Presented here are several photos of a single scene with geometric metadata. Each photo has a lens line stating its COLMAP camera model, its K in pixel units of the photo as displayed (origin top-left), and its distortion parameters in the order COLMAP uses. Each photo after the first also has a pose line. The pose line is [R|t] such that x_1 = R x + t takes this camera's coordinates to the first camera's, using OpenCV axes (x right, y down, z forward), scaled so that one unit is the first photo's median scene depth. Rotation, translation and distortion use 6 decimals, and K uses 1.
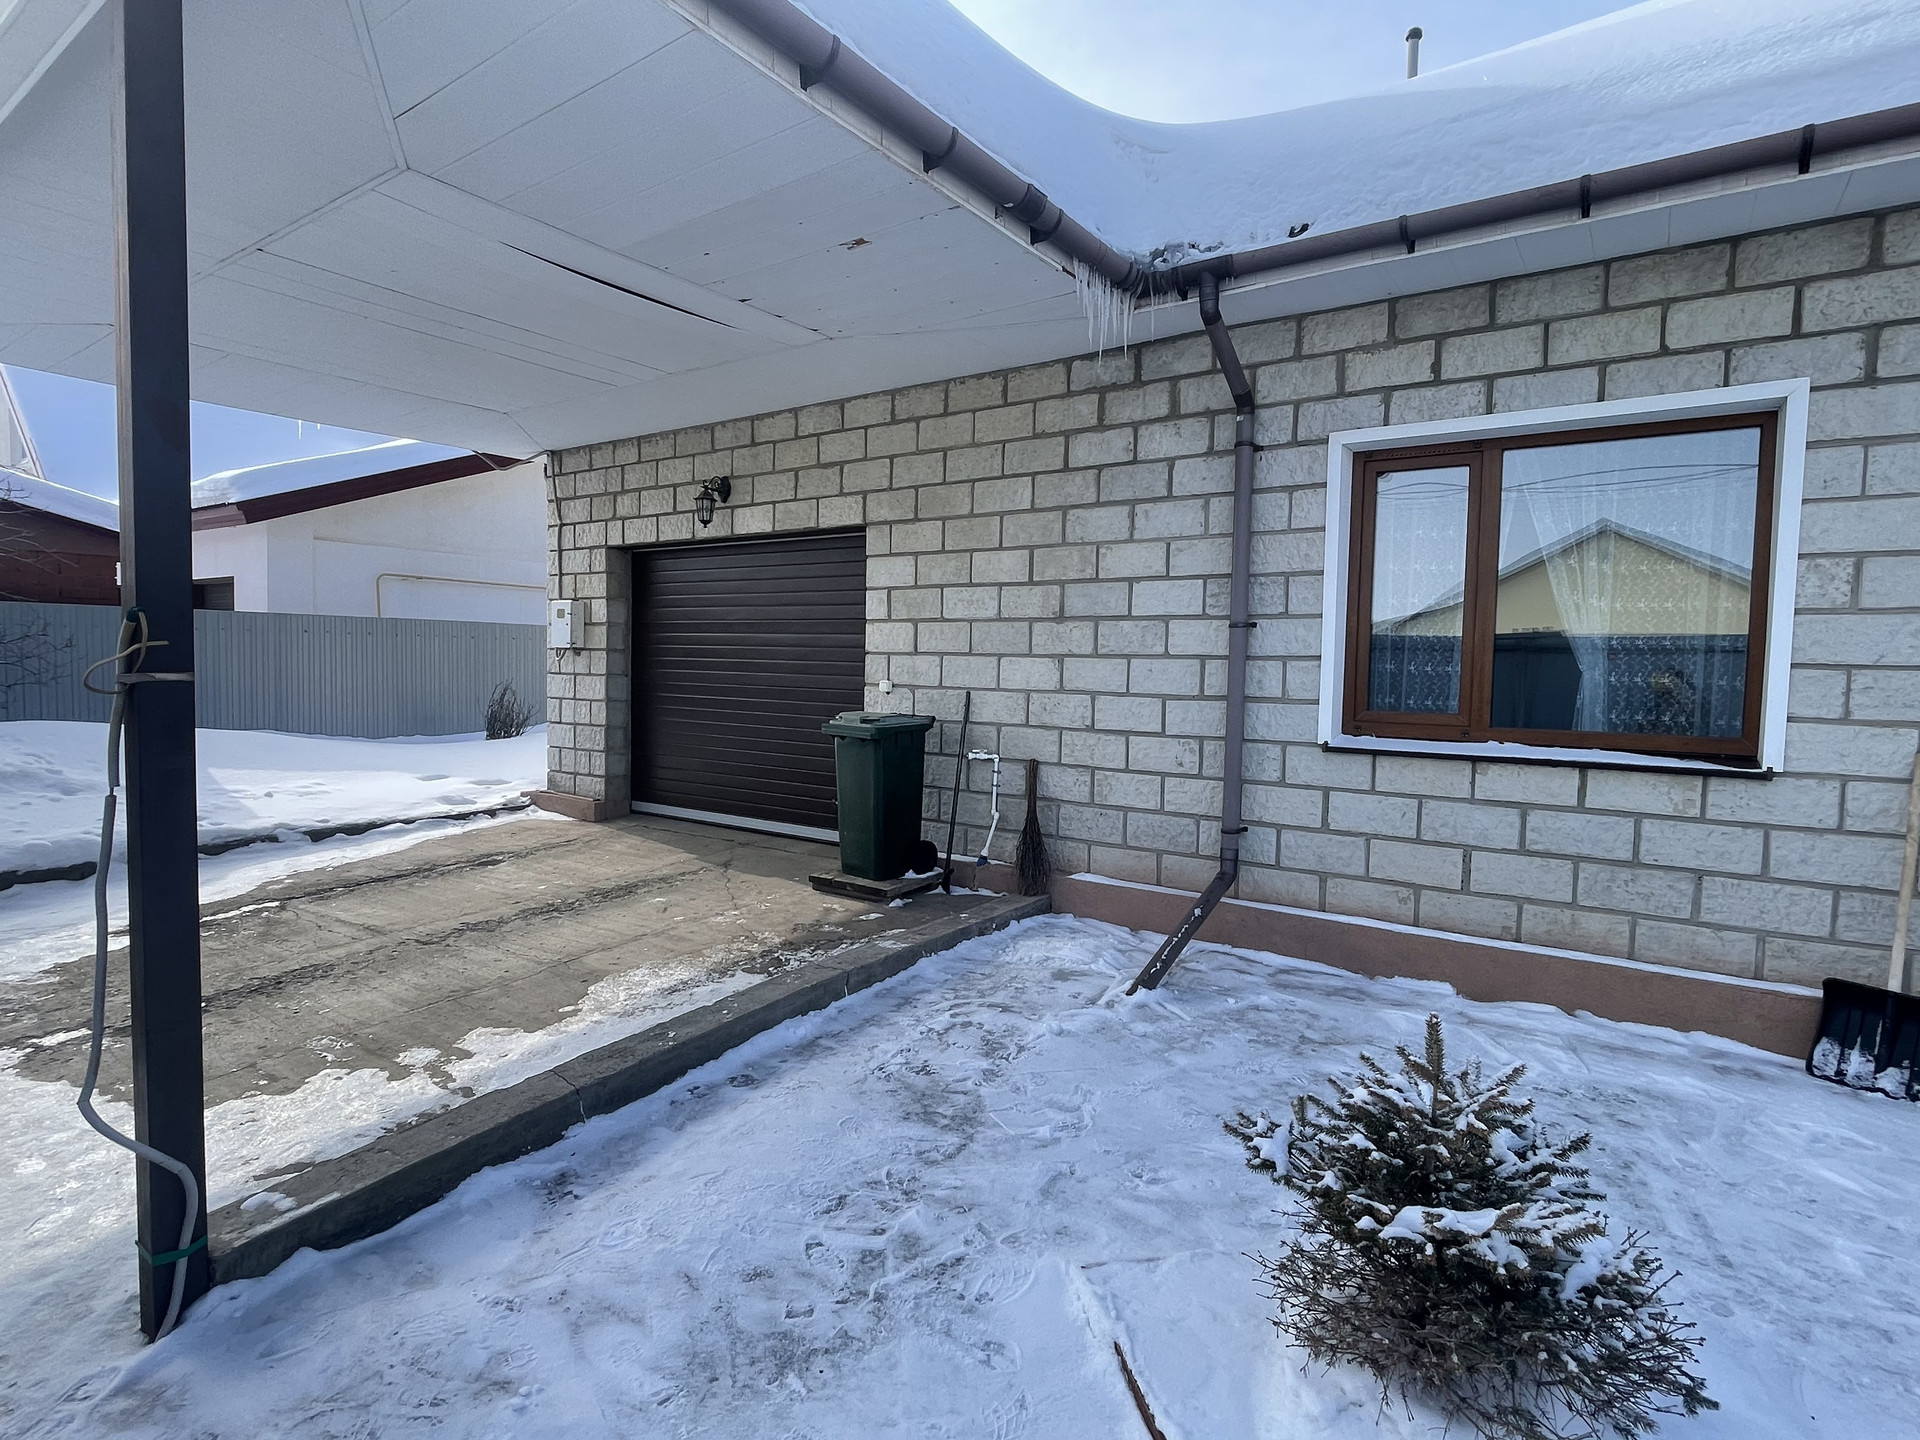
lens RADIAL K [[986.6, 0, 957.2], [0, 986.6, 722.7], [0, 0, 1]] dist [-0.024797, -0.000809]
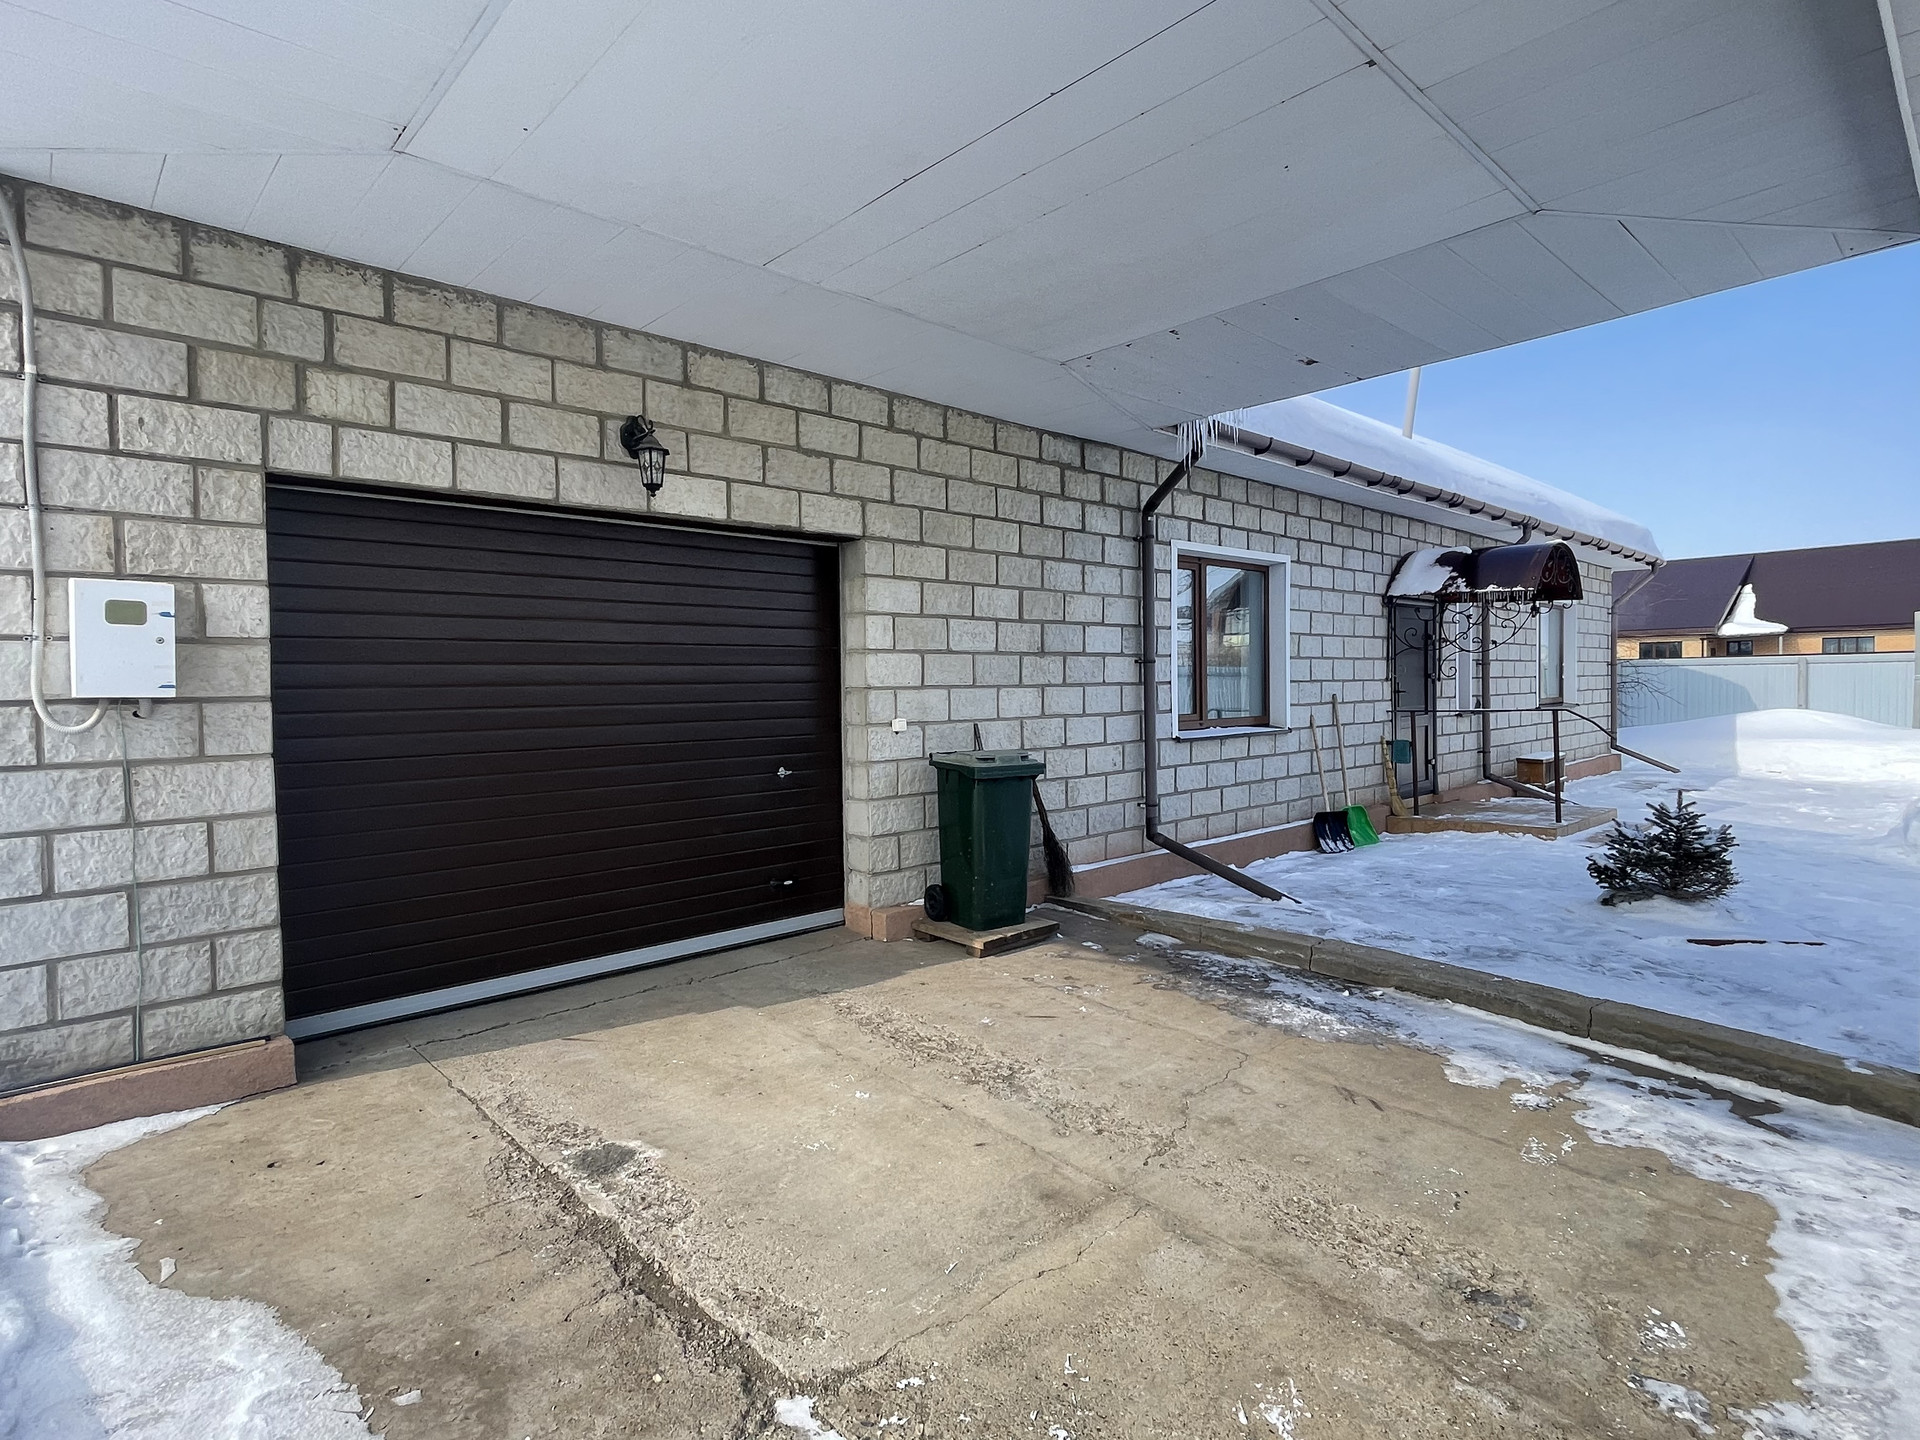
lens RADIAL K [[986.6, 0, 957.8], [0, 986.6, 711.1], [0, 0, 1]] dist [-0.024797, -0.000809]
pose [[0.204198, -0.052509, 0.977520, -0.978427], [0.073503, 0.996564, 0.038178, -0.084060], [-0.976166, 0.064055, 0.207356, 0.807998]]
